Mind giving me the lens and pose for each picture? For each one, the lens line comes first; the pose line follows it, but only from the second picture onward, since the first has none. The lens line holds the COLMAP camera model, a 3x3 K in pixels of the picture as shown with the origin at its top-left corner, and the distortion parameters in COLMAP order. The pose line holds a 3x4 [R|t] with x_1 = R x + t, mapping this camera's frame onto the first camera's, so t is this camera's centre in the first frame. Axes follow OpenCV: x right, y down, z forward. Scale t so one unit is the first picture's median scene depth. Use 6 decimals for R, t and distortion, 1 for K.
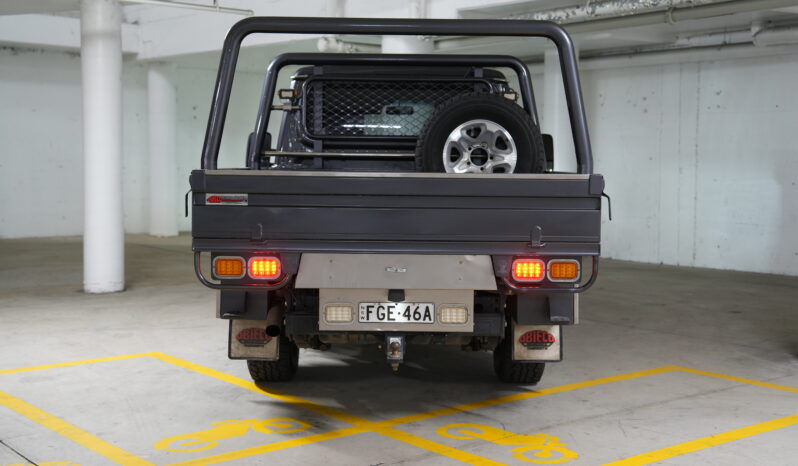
lens RADIAL K [[1110.1, 0, 399.0], [0, 1110.1, 233.0], [0, 0, 1]] dist [0.140494, 0.001180]
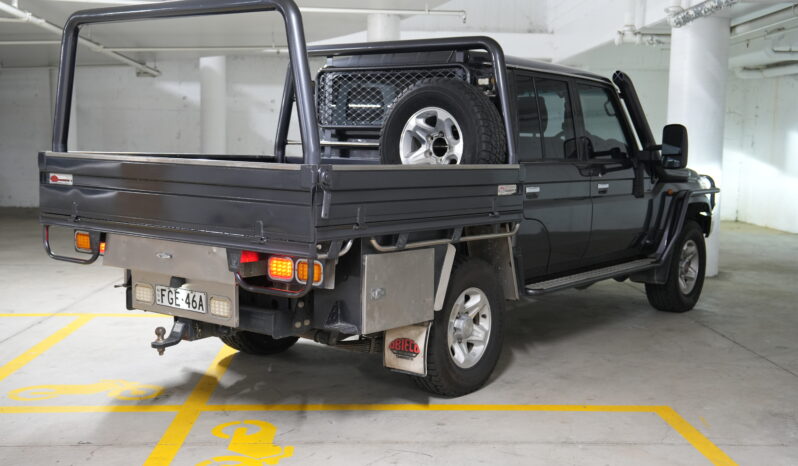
lens RADIAL K [[945.3, 0, 399.0], [0, 945.3, 233.0], [0, 0, 1]] dist [0.080867, 0.016846]
pose [[0.797702, 0.067408, -0.599273, 0.659148], [-0.057832, 0.997704, 0.035244, -0.028530], [0.600273, 0.006543, 0.799768, 0.433570]]
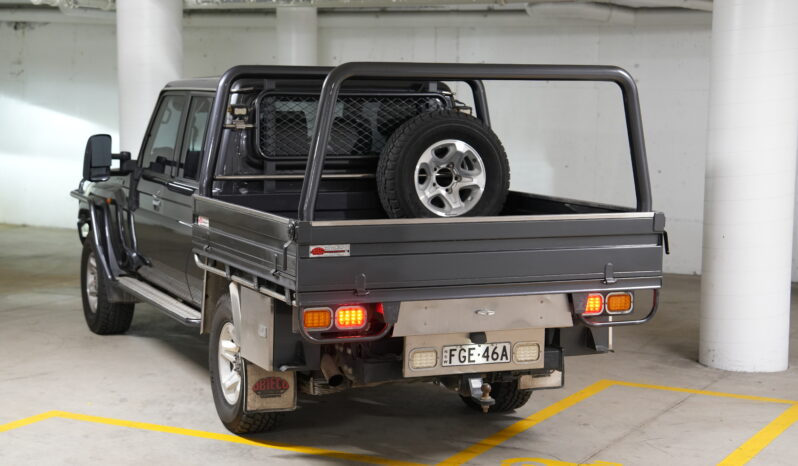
lens RADIAL K [[1542.8, 0, 399.0], [0, 1542.8, 233.0], [0, 0, 1]] dist [0.211483, 0.034838]
pose [[0.918707, -0.039511, 0.392960, -0.607090], [0.025340, 0.998830, 0.041186, -0.096199], [-0.394127, -0.027880, 0.918633, -0.247673]]
